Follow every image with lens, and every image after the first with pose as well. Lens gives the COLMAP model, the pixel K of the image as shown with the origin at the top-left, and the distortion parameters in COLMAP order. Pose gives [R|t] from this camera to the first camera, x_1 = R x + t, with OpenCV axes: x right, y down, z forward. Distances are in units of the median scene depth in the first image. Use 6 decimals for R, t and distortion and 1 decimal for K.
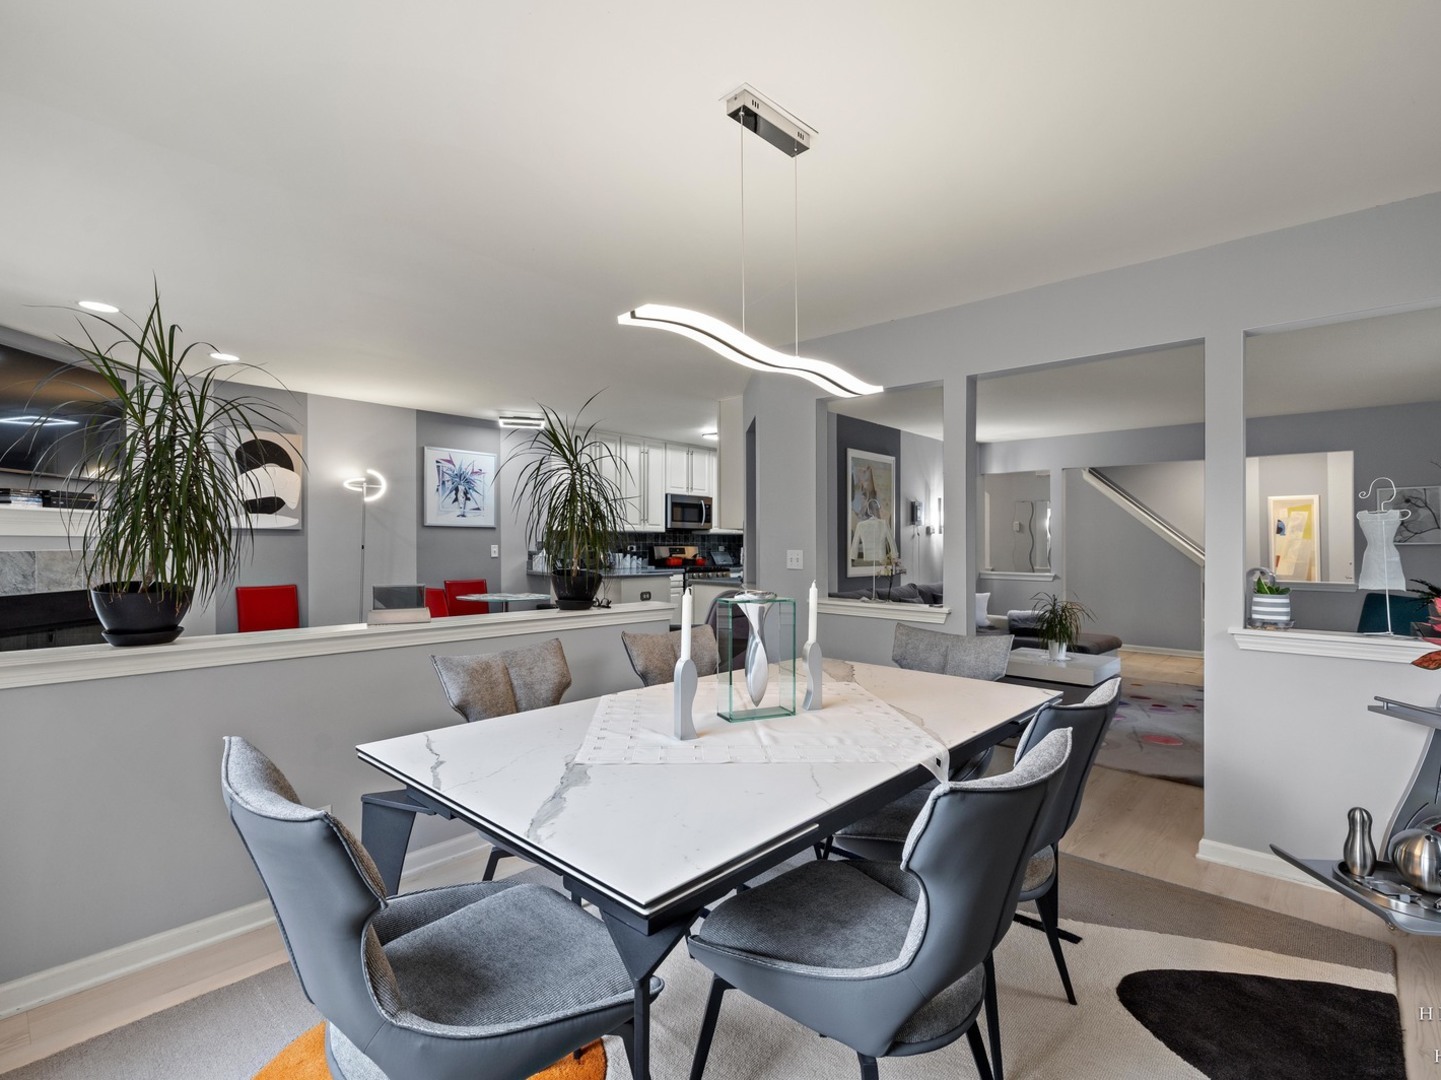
lens RADIAL K [[688.7, 0, 719.9], [0, 688.7, 552.4], [0, 0, 1]] dist [0.000756, -0.000001]
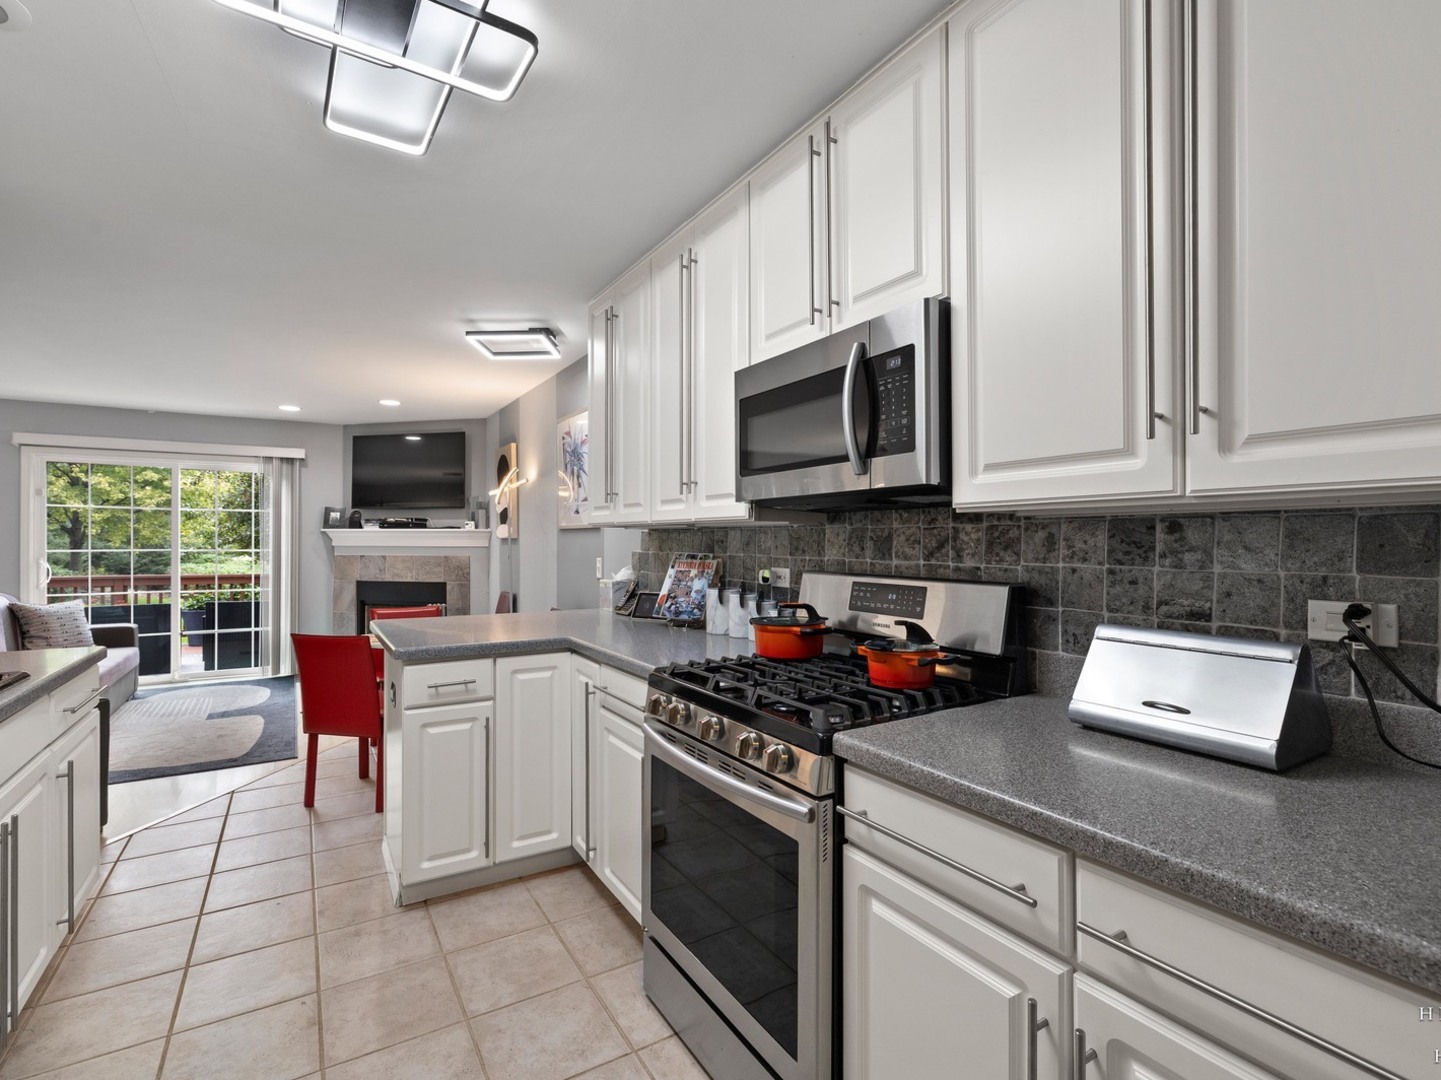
lens RADIAL K [[688.7, 0, 722.9], [0, 688.7, 539.2], [0, 0, 1]] dist [0.000756, -0.000001]
pose [[-0.280174, -0.009300, -0.959904, 0.180139], [-0.013984, 0.999887, -0.005606, -0.021044], [0.959847, 0.011853, -0.280273, 1.093175]]
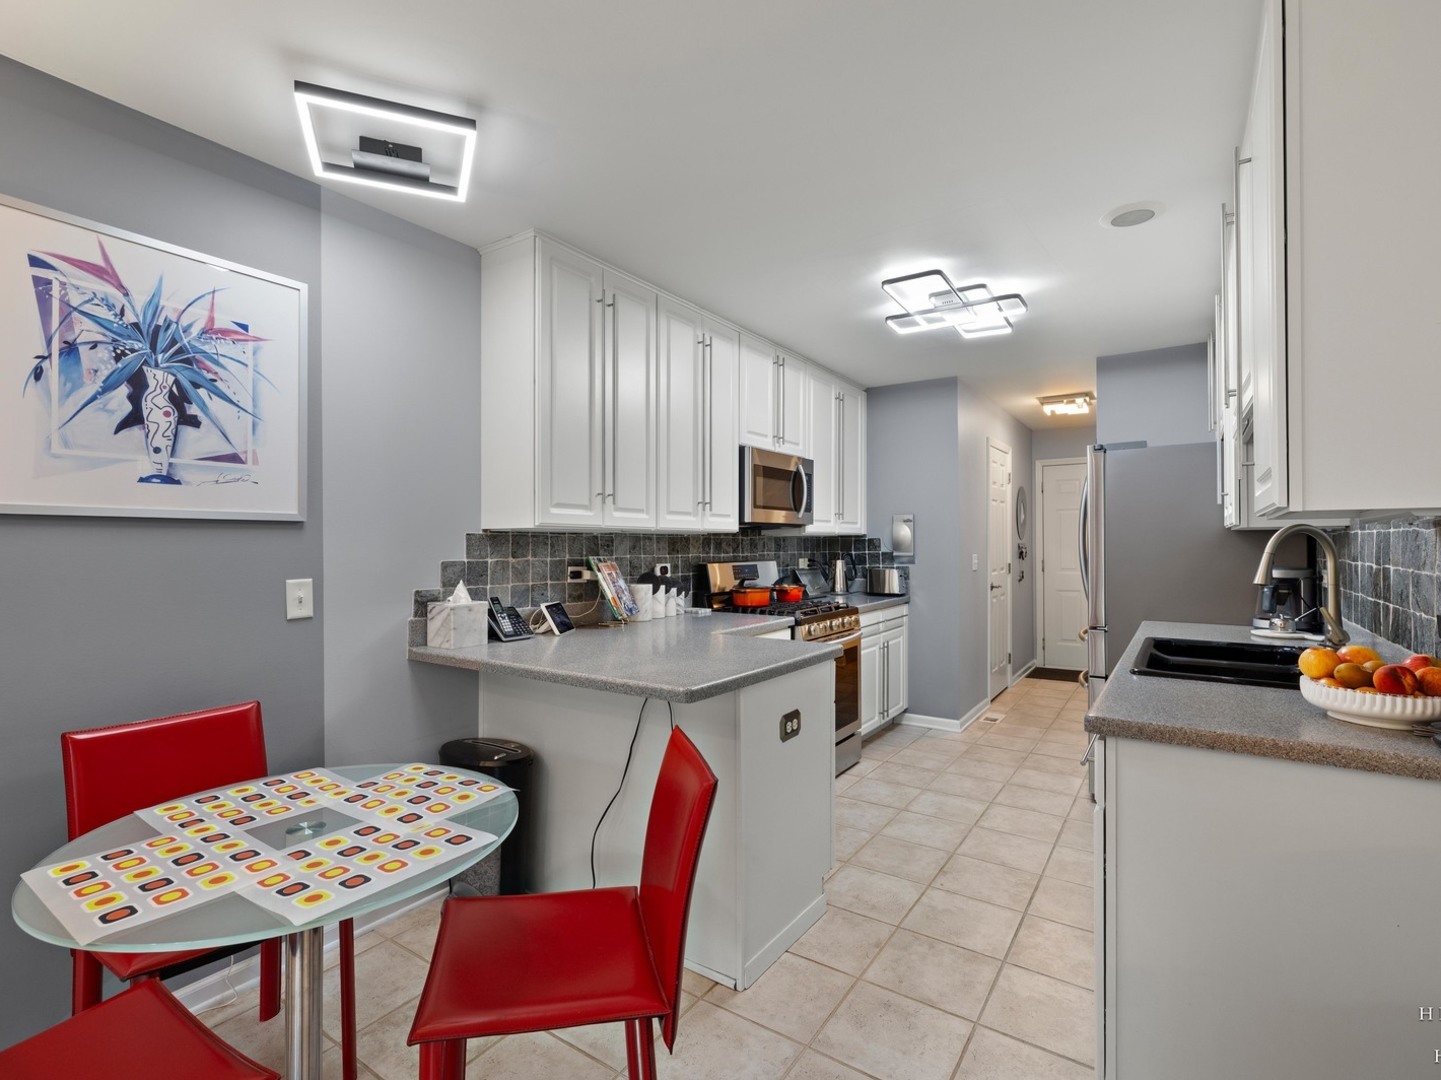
lens RADIAL K [[688.7, 0, 710.9], [0, 688.7, 540.3], [0, 0, 1]] dist [0.000756, -0.000001]
pose [[0.991634, -0.006974, 0.128895, -0.158671], [0.008850, 0.999863, -0.013988, -0.018760], [-0.128780, 0.015012, 0.991560, 0.577764]]
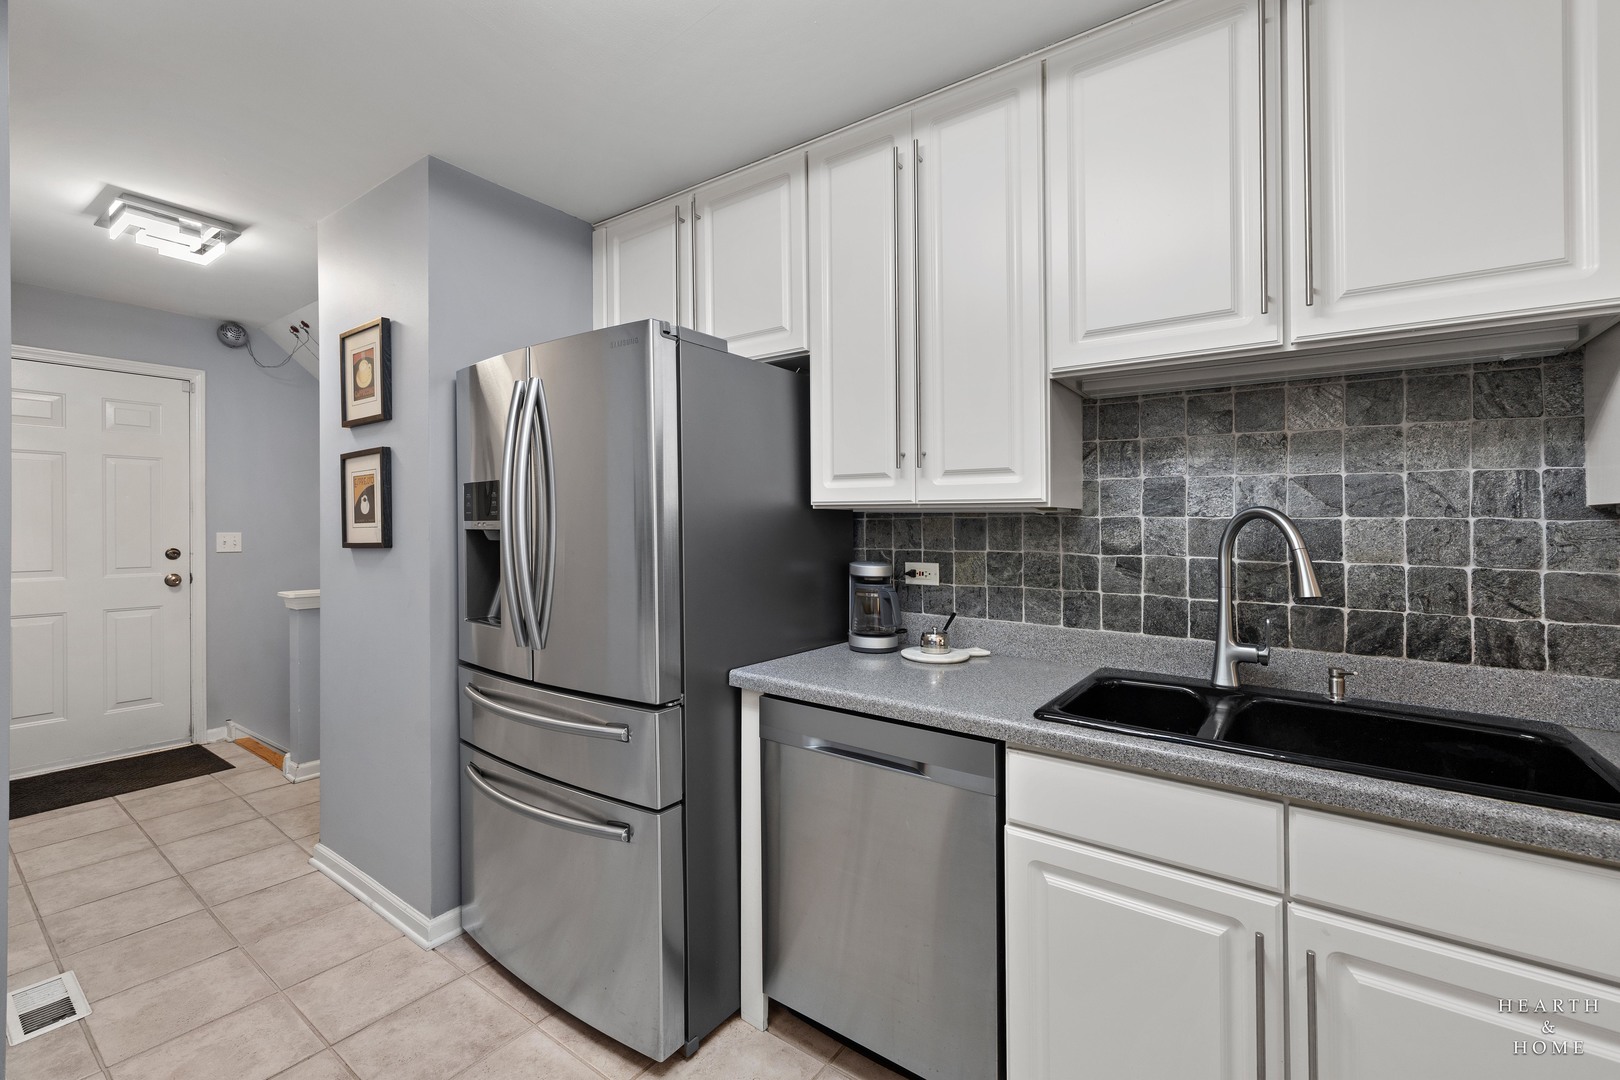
lens RADIAL K [[673.6, 0, 830.5], [0, 673.6, 528.5], [0, 0, 1]] dist [0.003398, 0.000350]
pose [[-0.104948, -0.021385, 0.994248, -0.071114], [-0.001168, 0.999771, 0.021380, -0.027474], [-0.994477, 0.001082, -0.104949, 0.940104]]
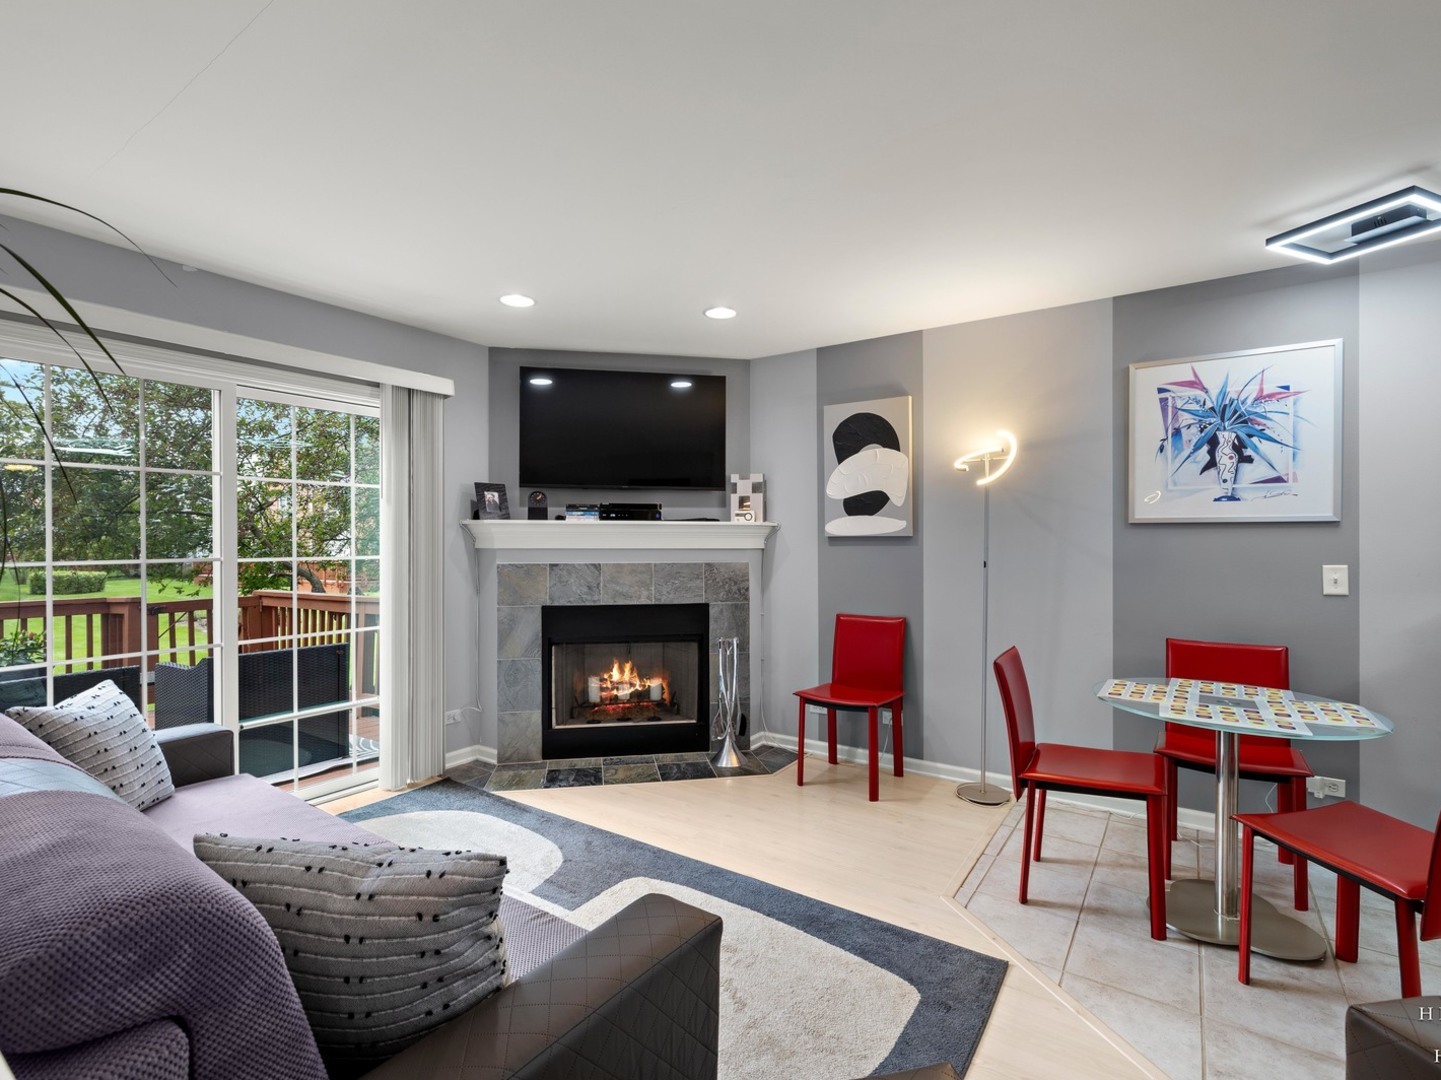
lens RADIAL K [[688.7, 0, 714.9], [0, 688.7, 545.4], [0, 0, 1]] dist [0.000756, -0.000001]
pose [[0.133565, 0.002974, -0.991036, 0.023305], [-0.011170, 0.999936, 0.001495, -0.015847], [0.990977, 0.010870, 0.133590, 0.503087]]
